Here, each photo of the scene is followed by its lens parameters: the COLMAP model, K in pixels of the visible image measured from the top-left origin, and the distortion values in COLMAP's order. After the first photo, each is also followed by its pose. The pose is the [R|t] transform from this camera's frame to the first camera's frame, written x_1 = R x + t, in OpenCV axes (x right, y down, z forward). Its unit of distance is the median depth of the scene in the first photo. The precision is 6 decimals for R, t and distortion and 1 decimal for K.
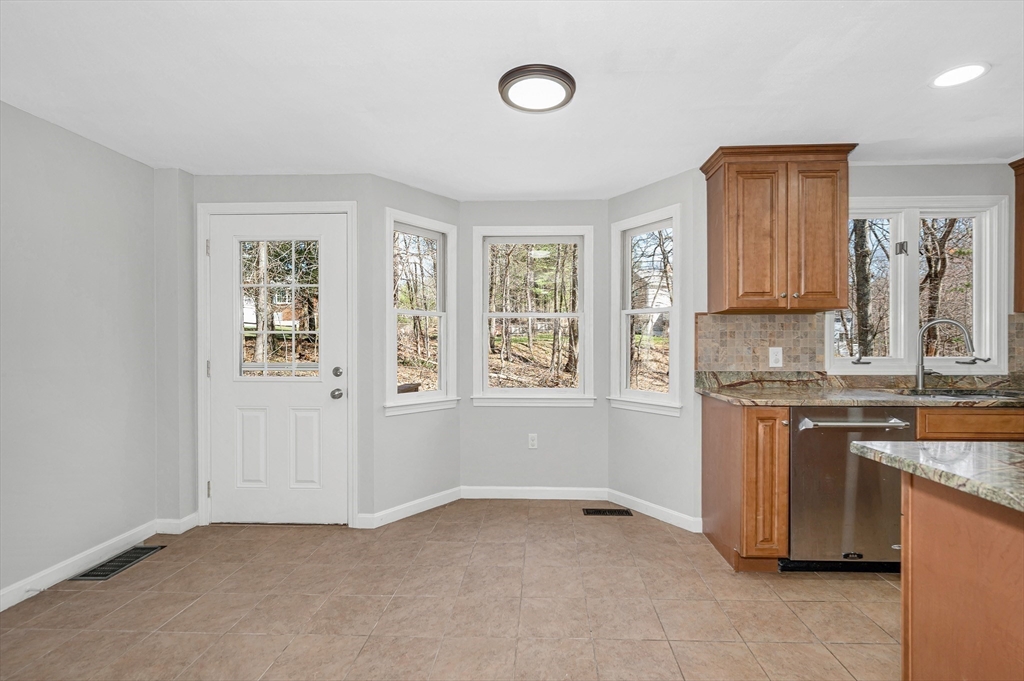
lens RADIAL K [[471.2, 0, 525.7], [0, 471.2, 340.6], [0, 0, 1]] dist [-0.001829, 0.000232]
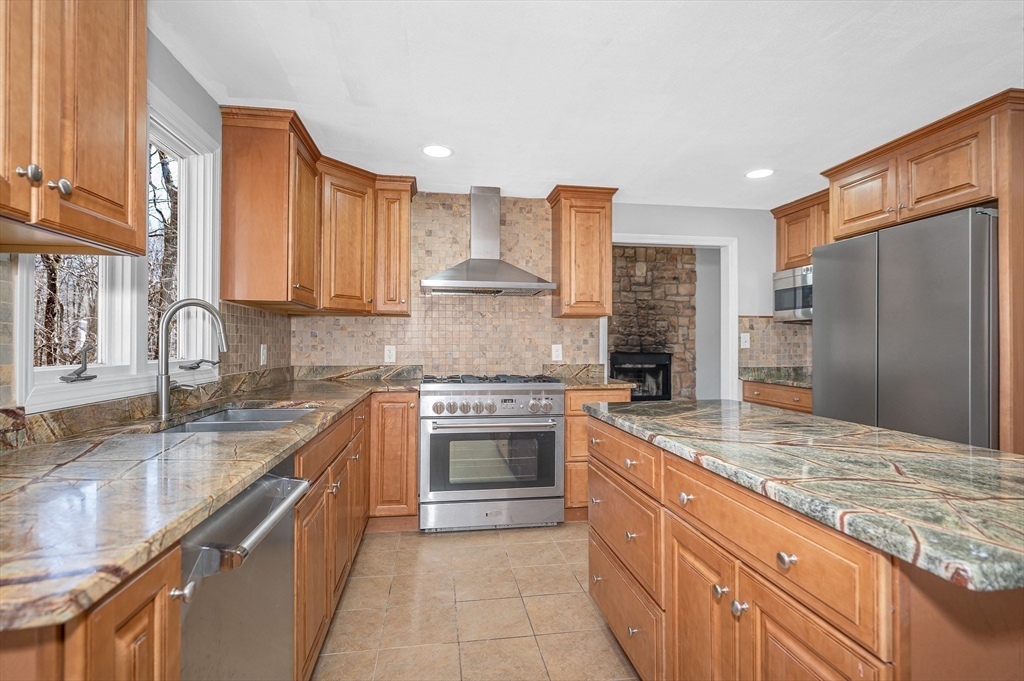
lens RADIAL K [[483.0, 0, 511.9], [0, 483.0, 345.2], [0, 0, 1]] dist [0.000417, 0.000318]
pose [[-0.187150, -0.002037, 0.982329, 0.171905], [-0.004917, 0.999987, 0.001137, 0.012223], [-0.982319, -0.004617, -0.187158, 0.706184]]
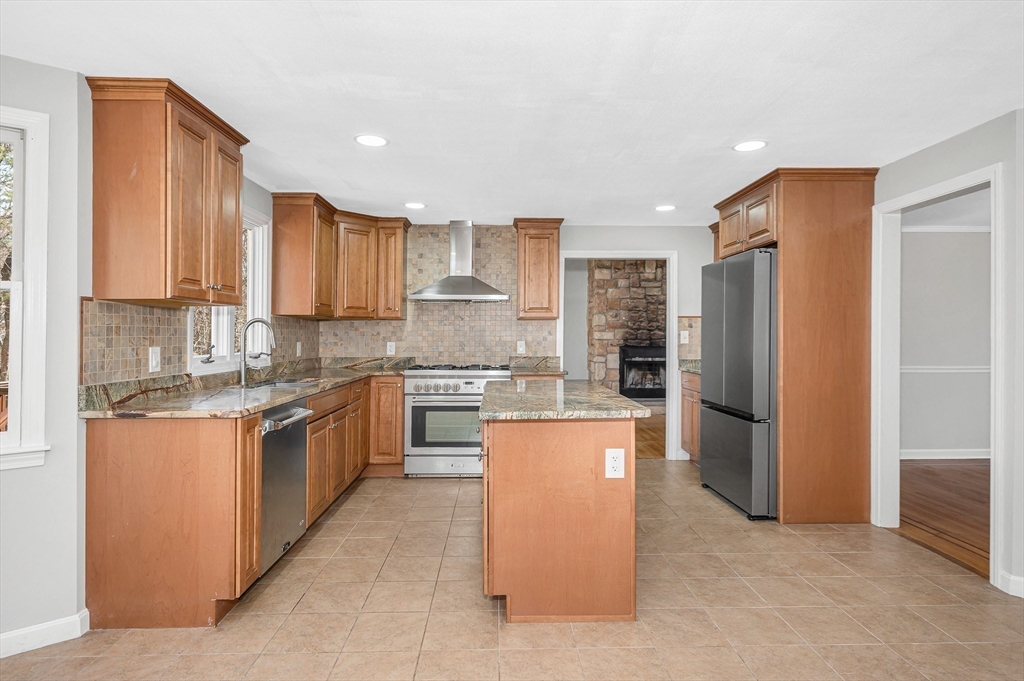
lens RADIAL K [[555.5, 0, 513.9], [0, 555.5, 332.2], [0, 0, 1]] dist [-0.001532, 0.000083]
pose [[-0.063096, 0.006144, 0.997989, -0.467016], [-0.002502, 0.999977, -0.006315, -0.007035], [-0.998004, -0.002896, -0.063079, 0.480758]]
